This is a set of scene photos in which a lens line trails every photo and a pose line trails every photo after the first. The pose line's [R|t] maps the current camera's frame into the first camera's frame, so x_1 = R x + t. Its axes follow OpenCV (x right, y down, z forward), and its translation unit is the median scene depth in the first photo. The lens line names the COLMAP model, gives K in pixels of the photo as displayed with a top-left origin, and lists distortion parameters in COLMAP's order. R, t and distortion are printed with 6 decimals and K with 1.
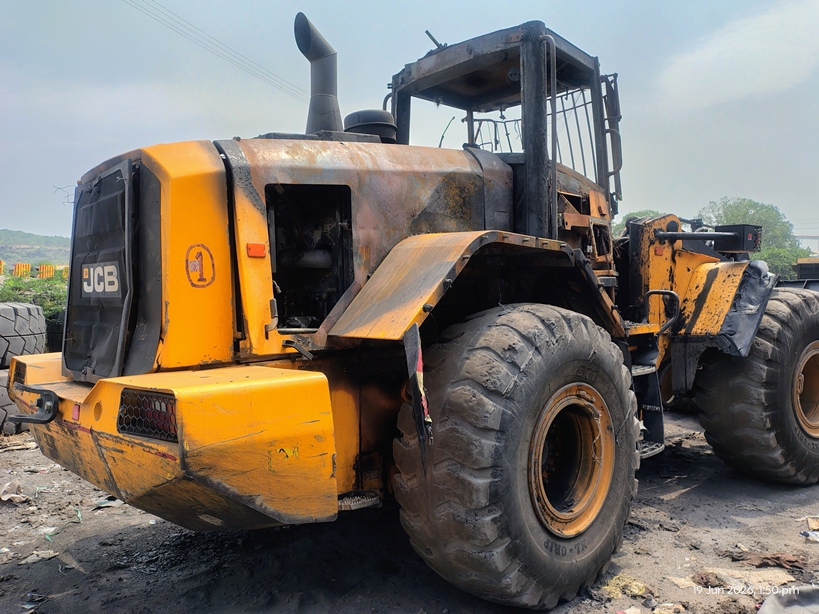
lens RADIAL K [[664.2, 0, 413.1], [0, 664.2, 309.0], [0, 0, 1]] dist [0.103979, -0.180971]
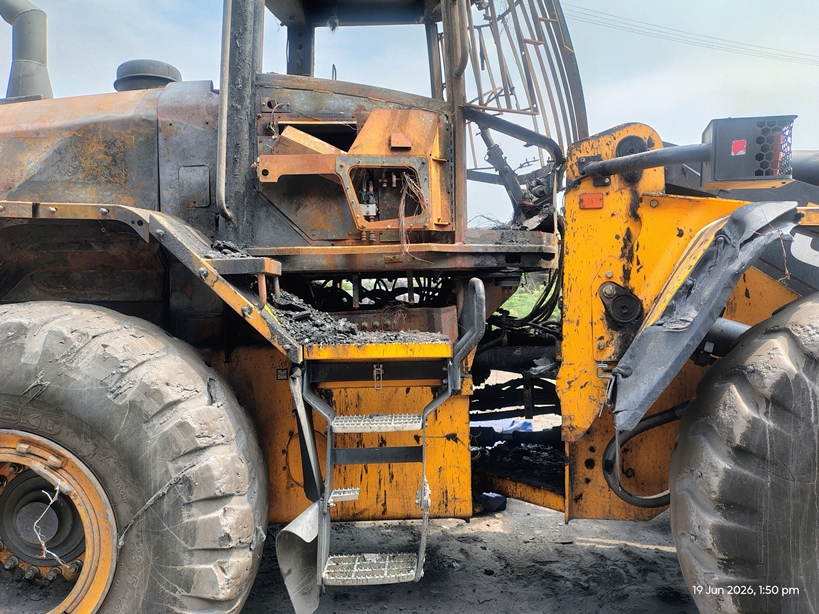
lens RADIAL K [[664.2, 0, 413.1], [0, 664.2, 309.0], [0, 0, 1]] dist [0.103979, -0.180971]
pose [[0.708568, 0.019436, -0.705375, 0.630542], [-0.009951, 0.999796, 0.017552, -0.011161], [0.705573, -0.005417, 0.708617, 0.538959]]
